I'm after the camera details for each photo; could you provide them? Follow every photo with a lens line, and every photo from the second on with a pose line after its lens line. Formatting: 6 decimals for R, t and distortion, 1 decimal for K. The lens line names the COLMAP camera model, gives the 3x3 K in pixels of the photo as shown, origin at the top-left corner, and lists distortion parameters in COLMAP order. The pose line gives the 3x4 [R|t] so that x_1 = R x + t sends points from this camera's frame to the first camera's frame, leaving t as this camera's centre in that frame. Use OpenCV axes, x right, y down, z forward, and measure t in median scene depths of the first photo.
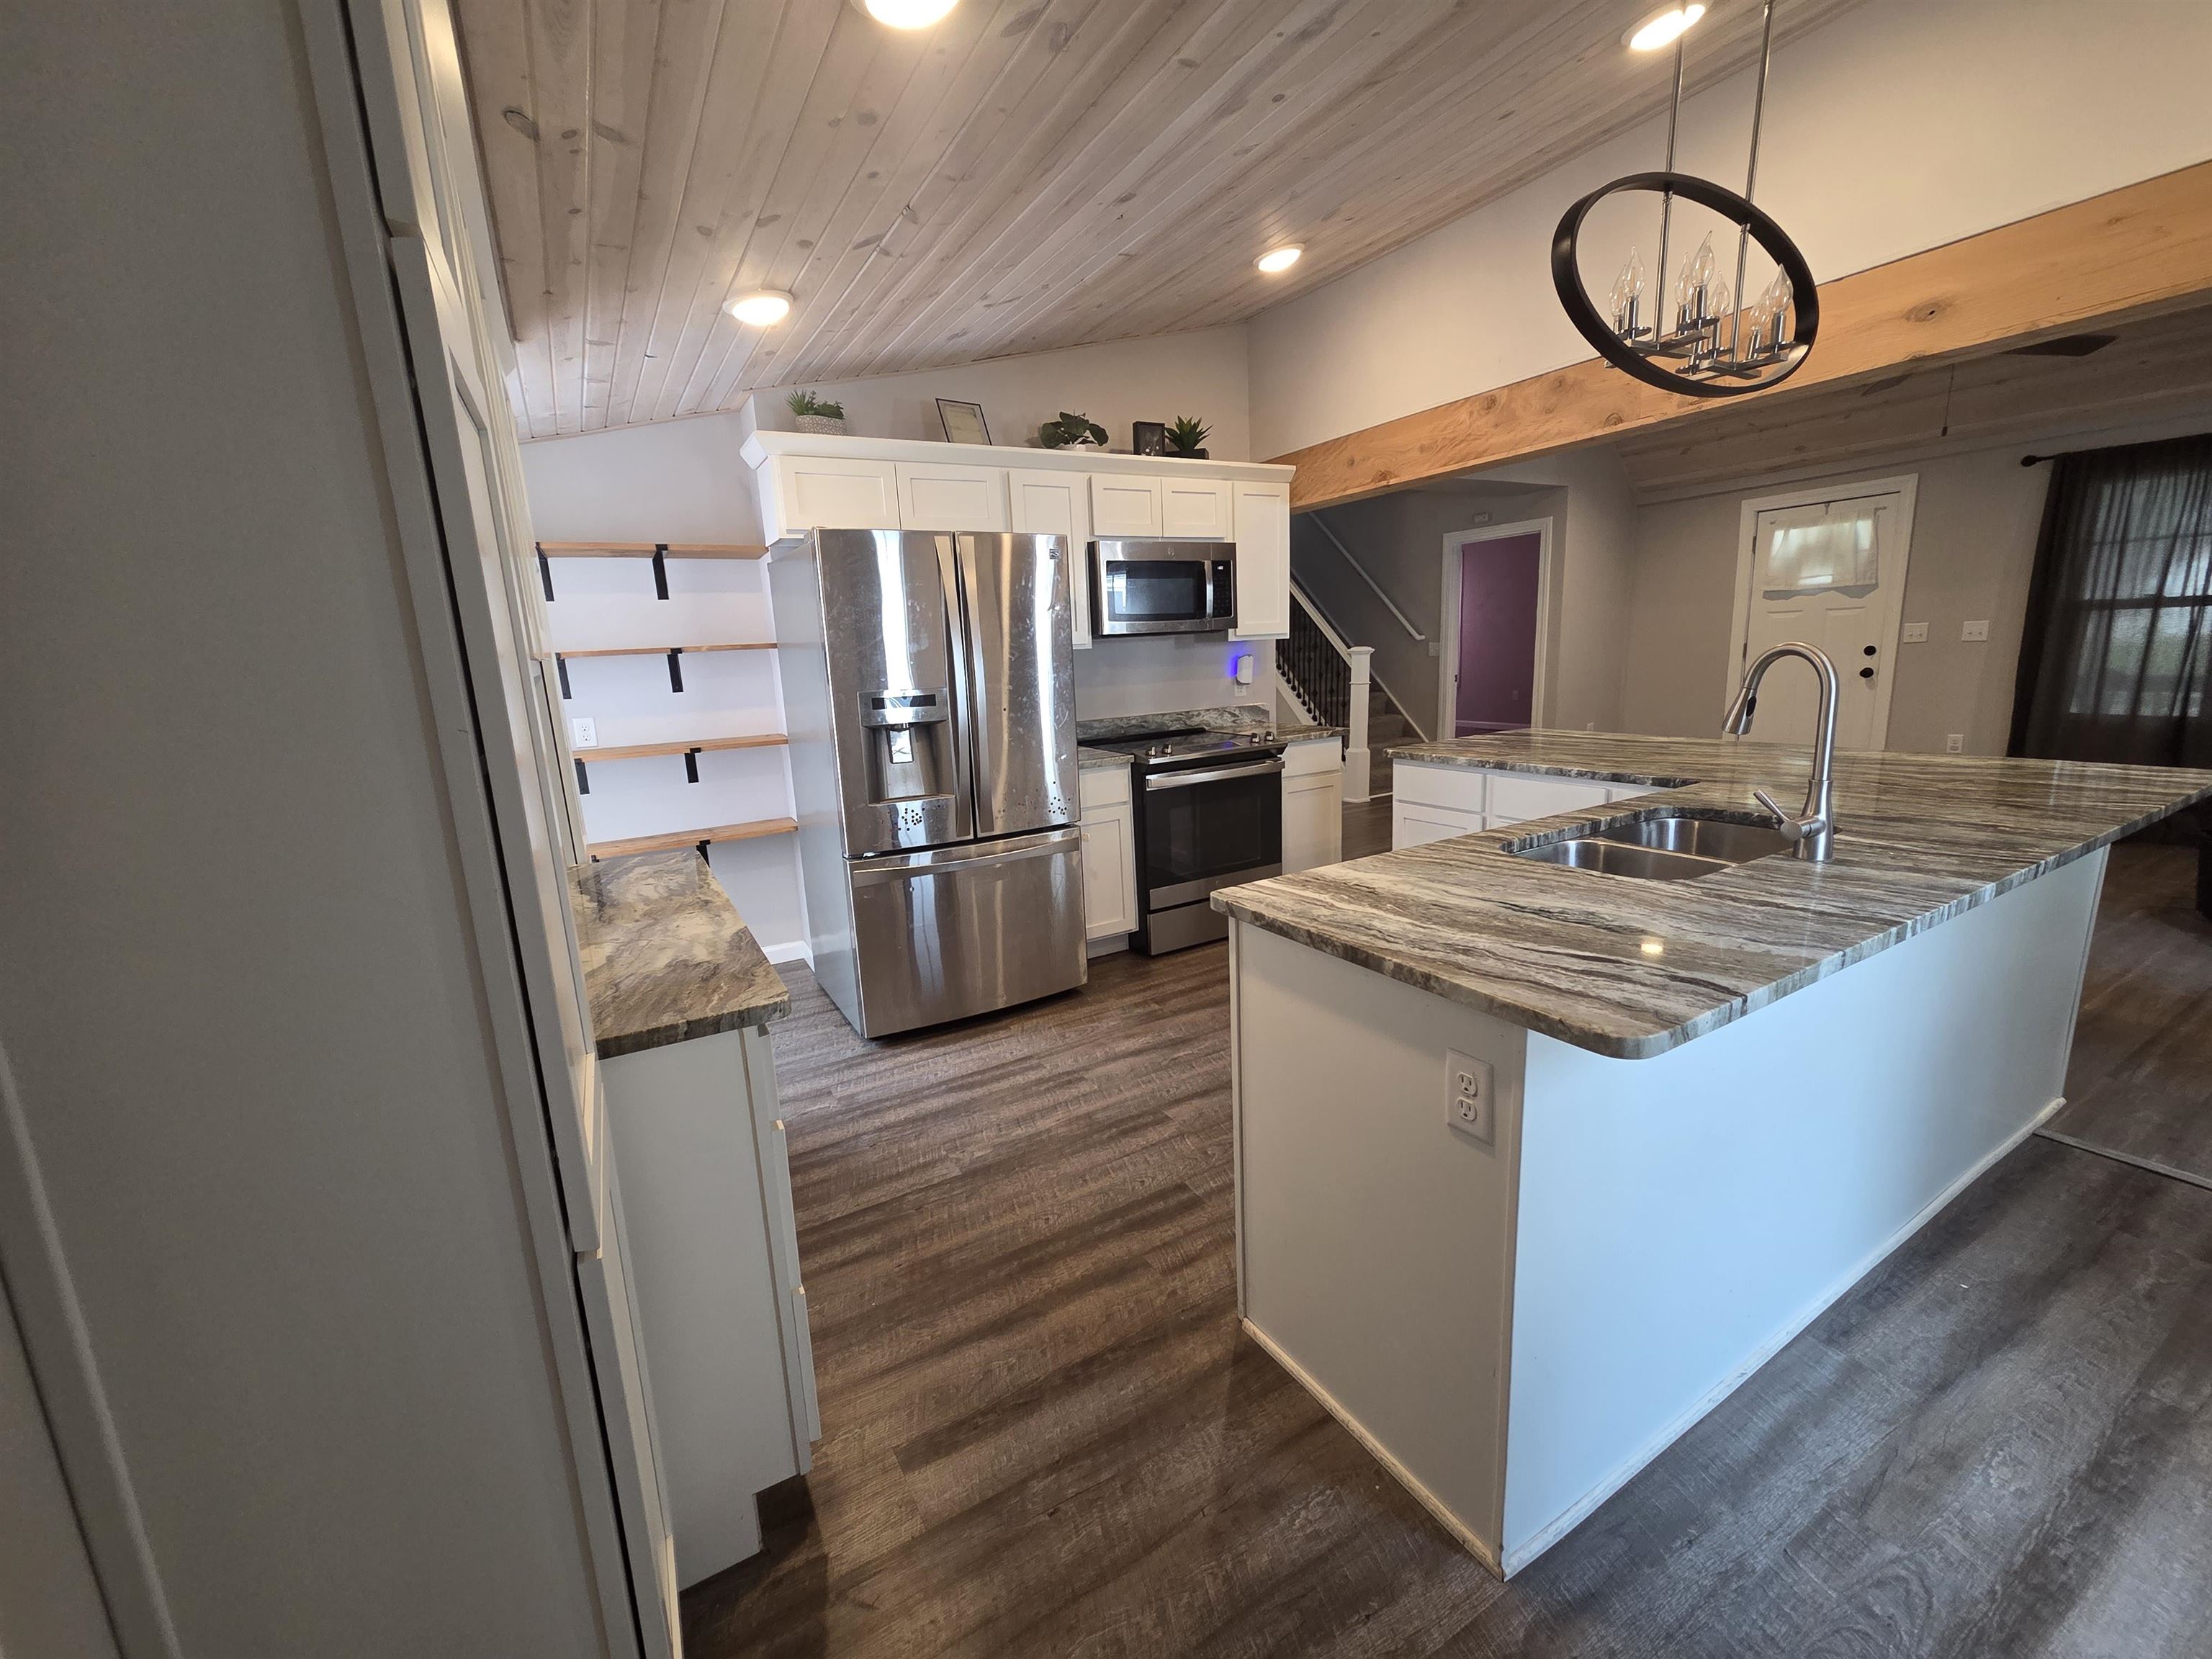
lens RADIAL K [[885.9, 0, 1111.8], [0, 885.9, 837.5], [0, 0, 1]] dist [0.010793, -0.000049]
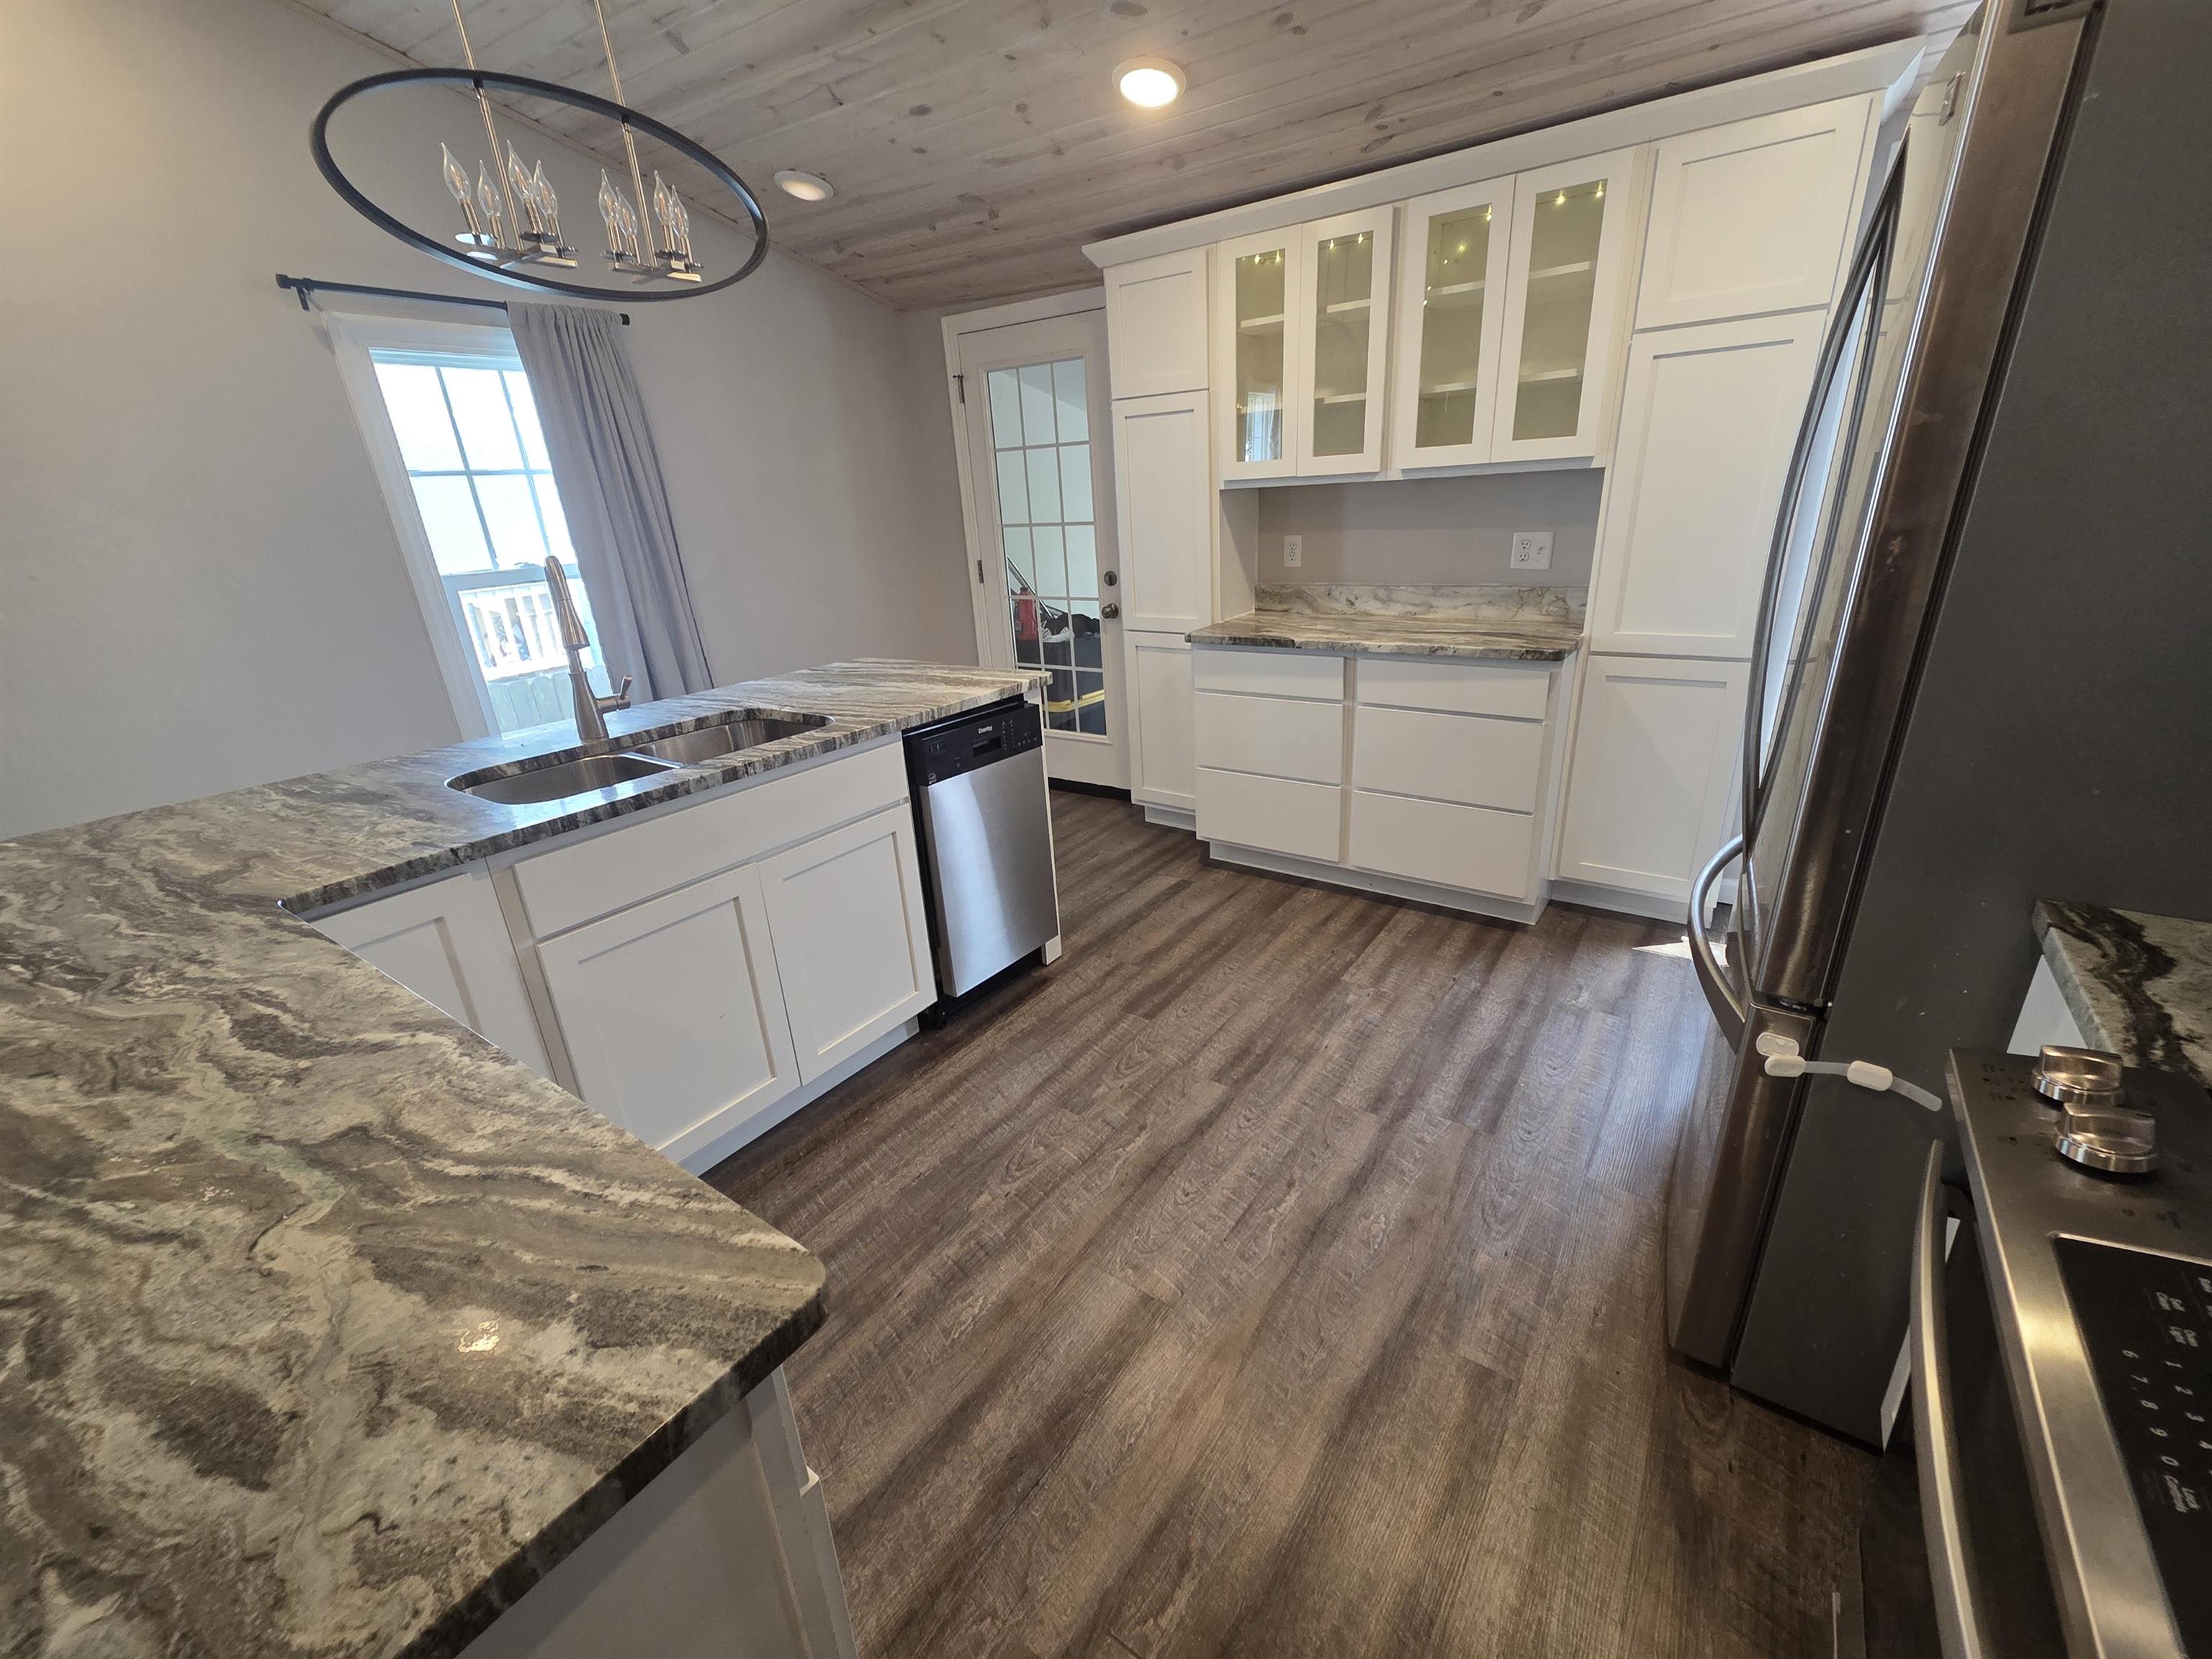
lens RADIAL K [[885.9, 0, 1111.8], [0, 885.9, 837.5], [0, 0, 1]] dist [0.010793, -0.000049]
pose [[-0.903291, 0.239956, -0.355649, 0.384205], [0.002442, 0.831826, 0.555031, -0.332896], [0.429021, 0.500486, -0.751967, 1.428565]]
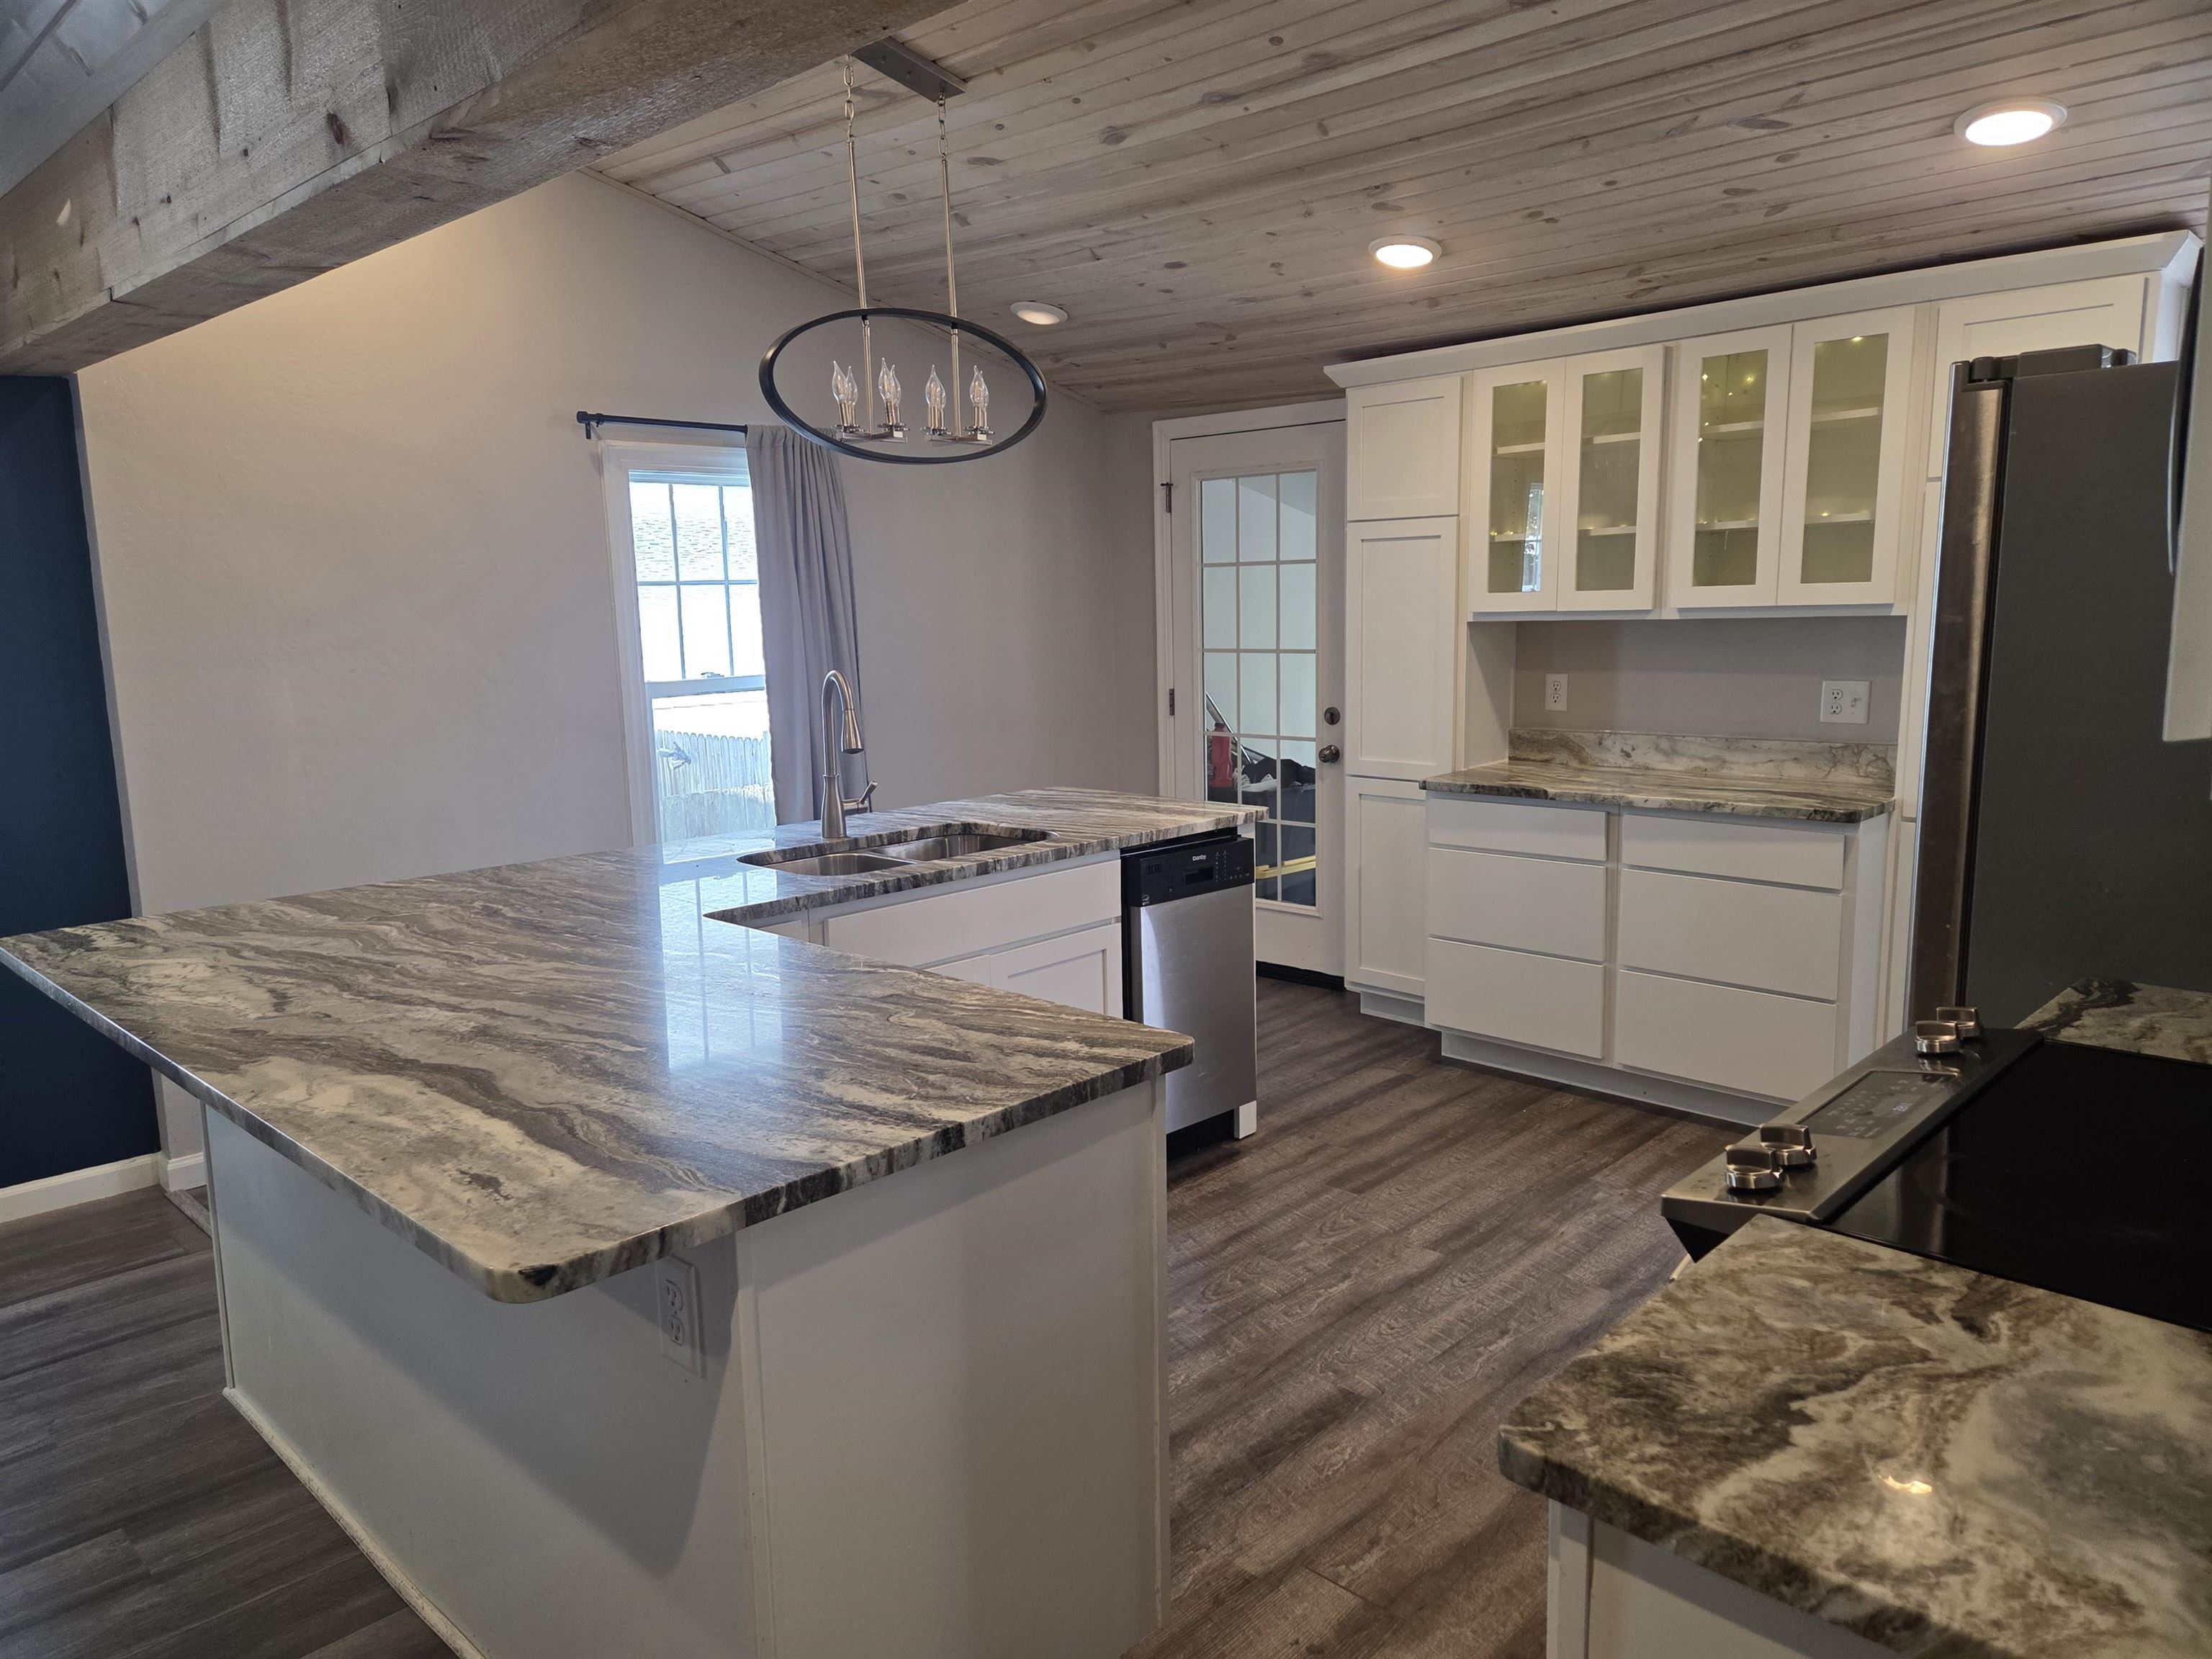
lens RADIAL K [[1457.5, 0, 1096.5], [0, 1457.5, 853.2], [0, 0, 1]] dist [0.081481, -0.064542]
pose [[-0.958924, 0.115369, -0.259142, 0.607505], [0.007133, 0.923075, 0.384555, -0.471289], [0.283573, 0.366911, -0.885982, 1.853783]]
